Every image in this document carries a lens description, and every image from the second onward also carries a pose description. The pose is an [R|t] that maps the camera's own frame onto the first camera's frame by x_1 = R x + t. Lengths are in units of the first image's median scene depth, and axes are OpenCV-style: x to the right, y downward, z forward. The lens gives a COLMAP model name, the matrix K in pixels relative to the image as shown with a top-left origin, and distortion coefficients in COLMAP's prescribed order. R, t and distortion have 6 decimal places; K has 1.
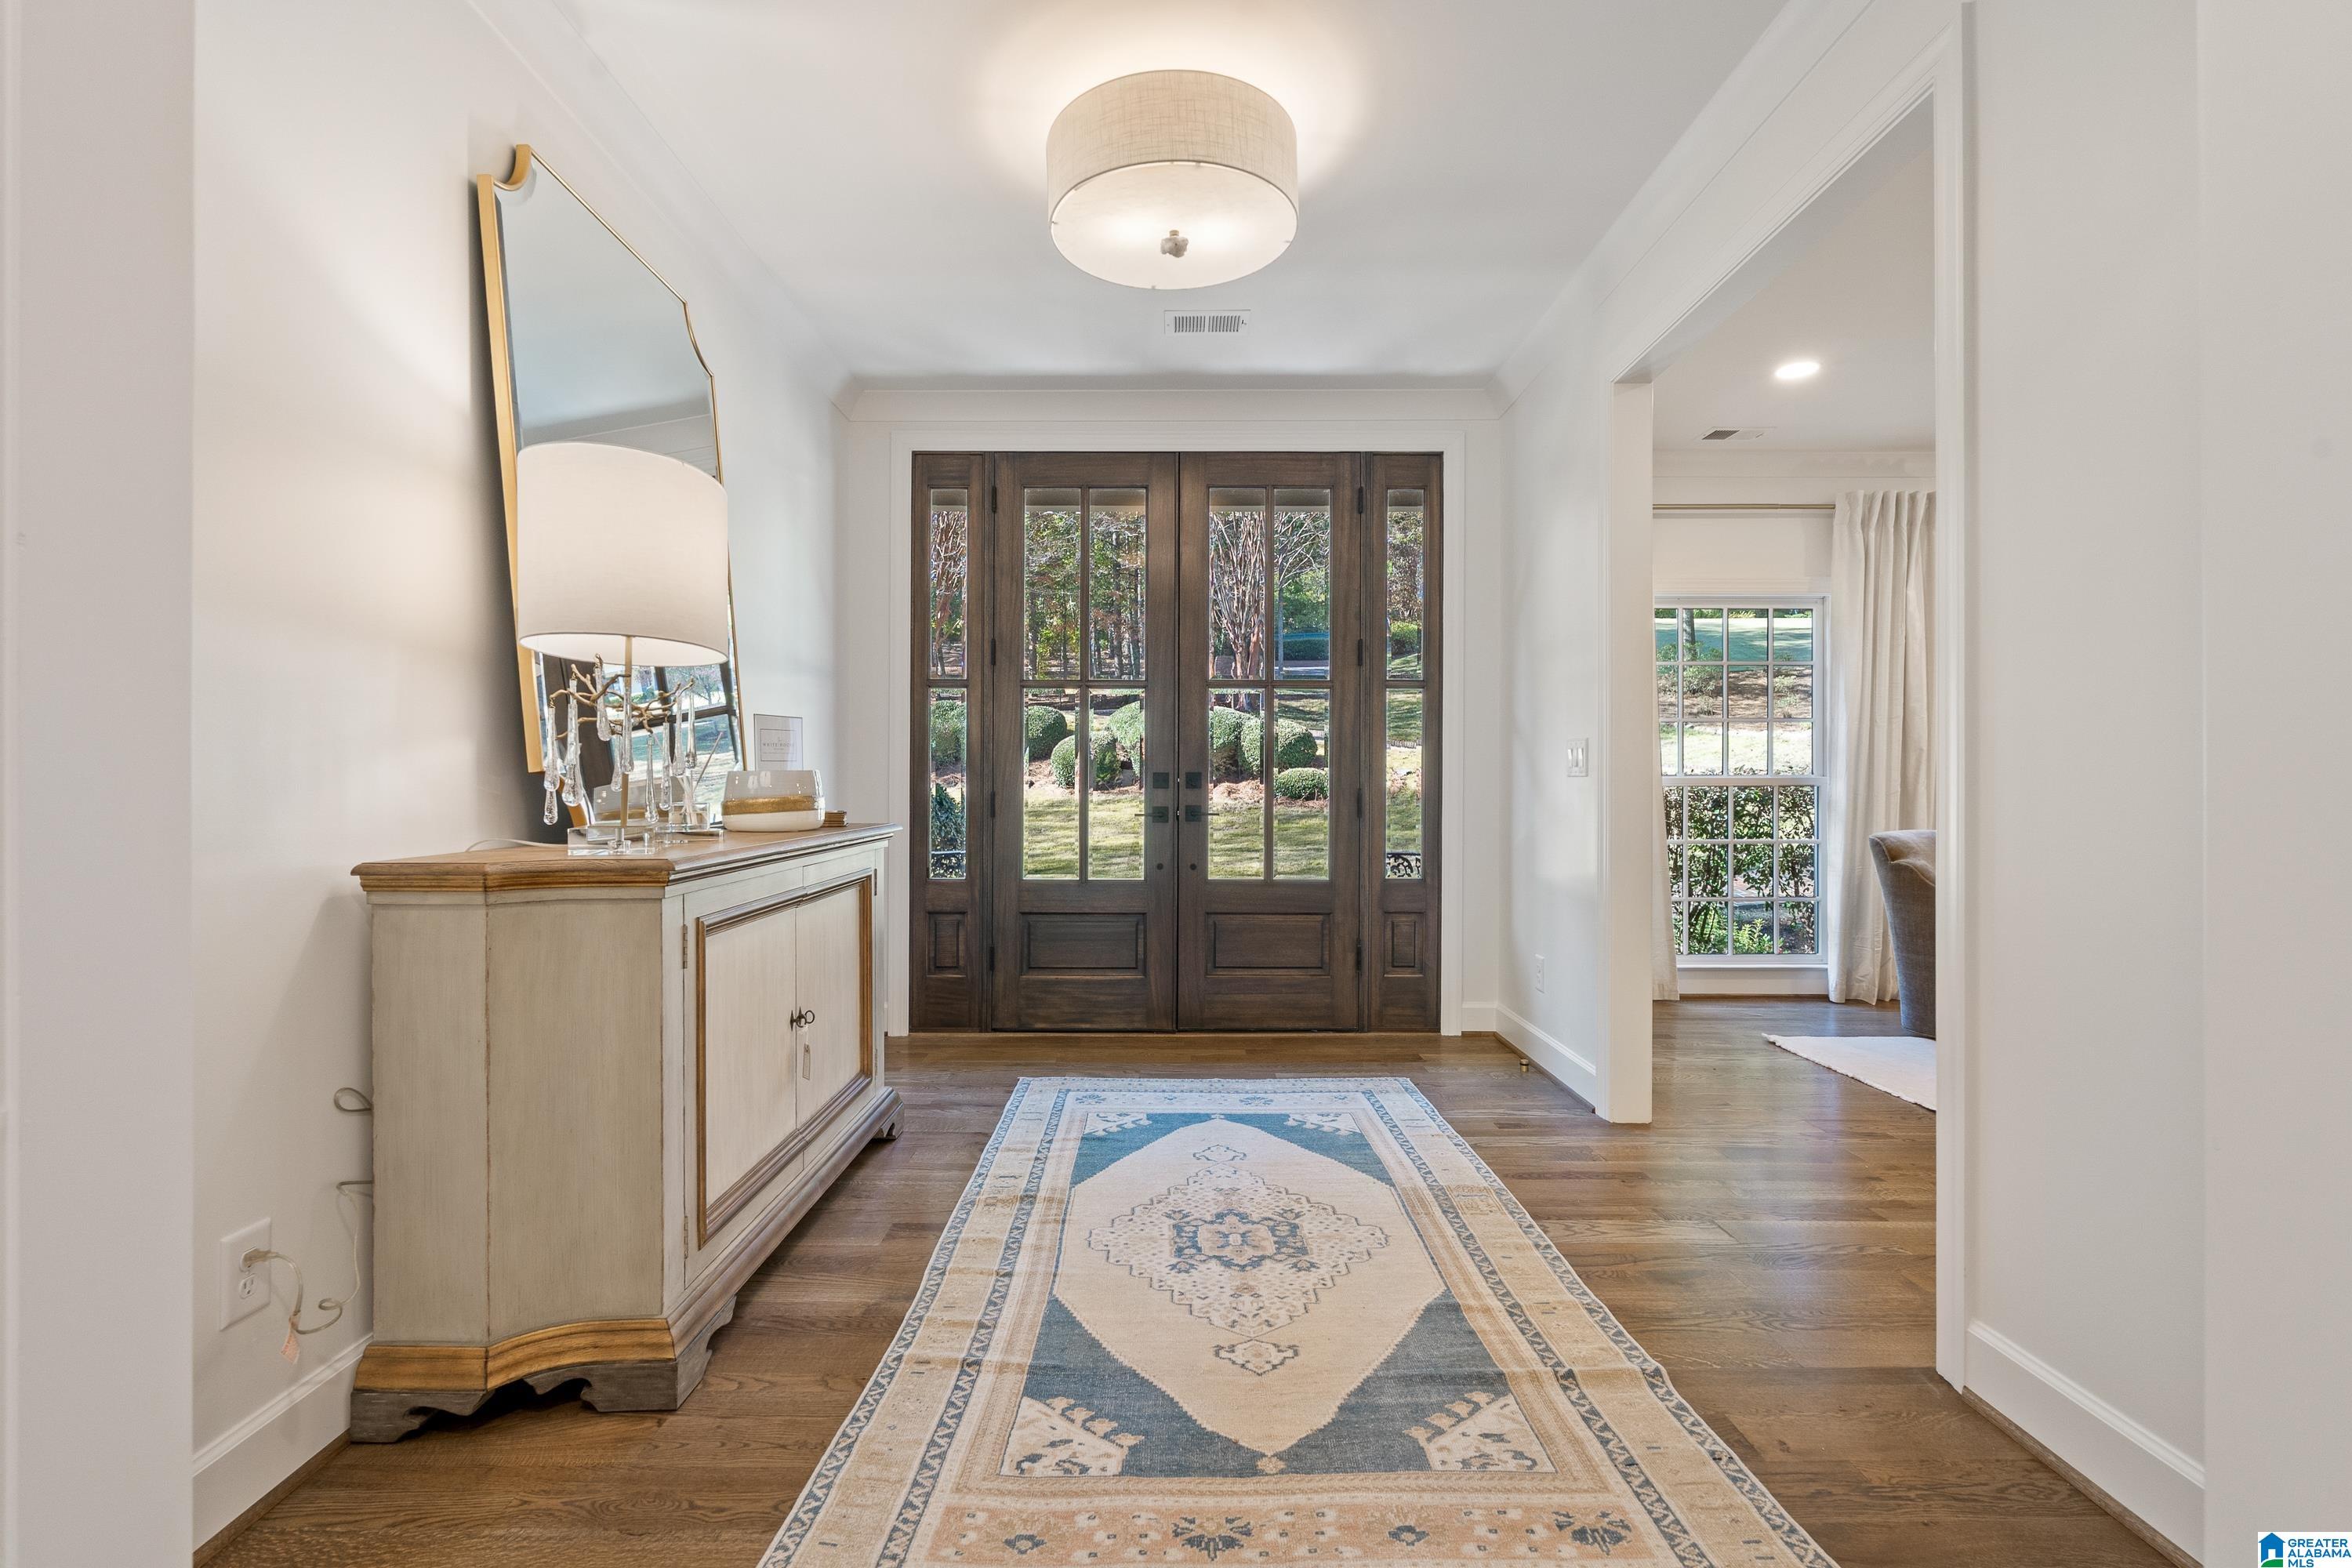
lens RADIAL K [[1084.1, 0, 1176.0], [0, 1084.1, 784.0], [0, 0, 1]] dist [-0.001308, -0.000016]
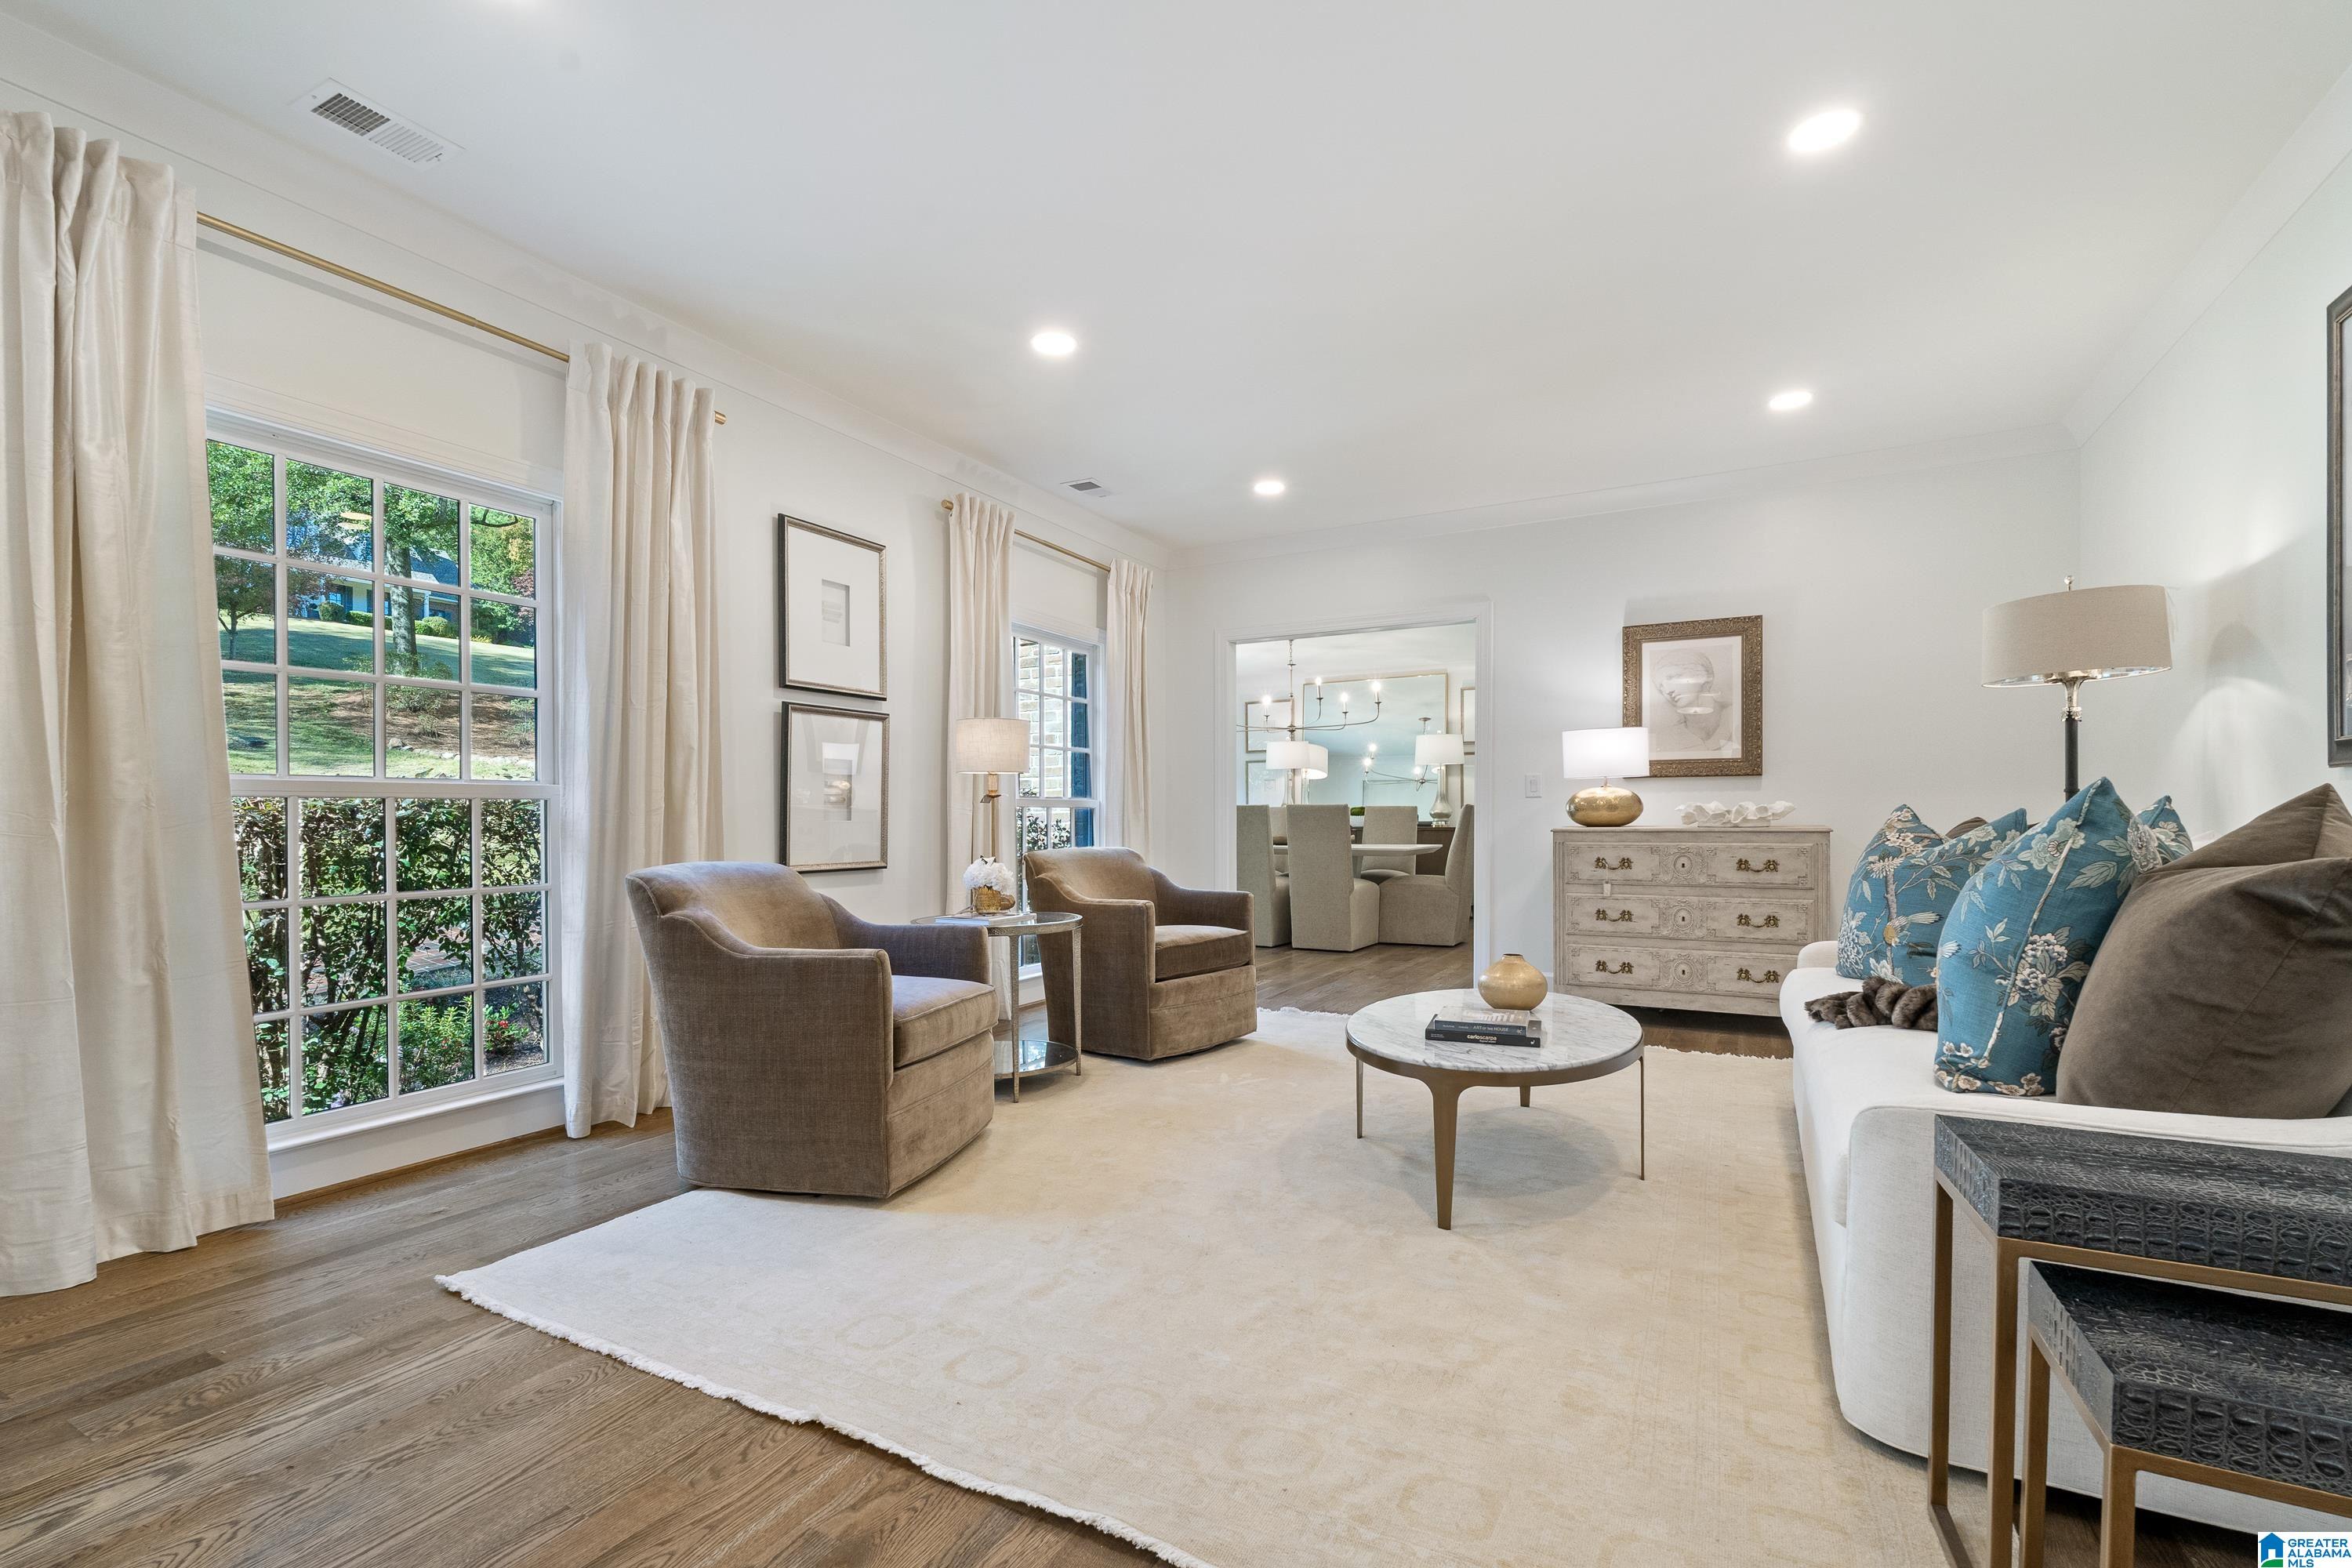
lens RADIAL K [[1042.1, 0, 1171.0], [0, 1042.1, 825.8], [0, 0, 1]] dist [-0.011000, 0.000035]
pose [[0.483472, -0.010280, 0.875300, 0.243455], [0.004870, 0.999947, 0.009054, 0.014214], [-0.875346, -0.000115, 0.483496, 0.395397]]
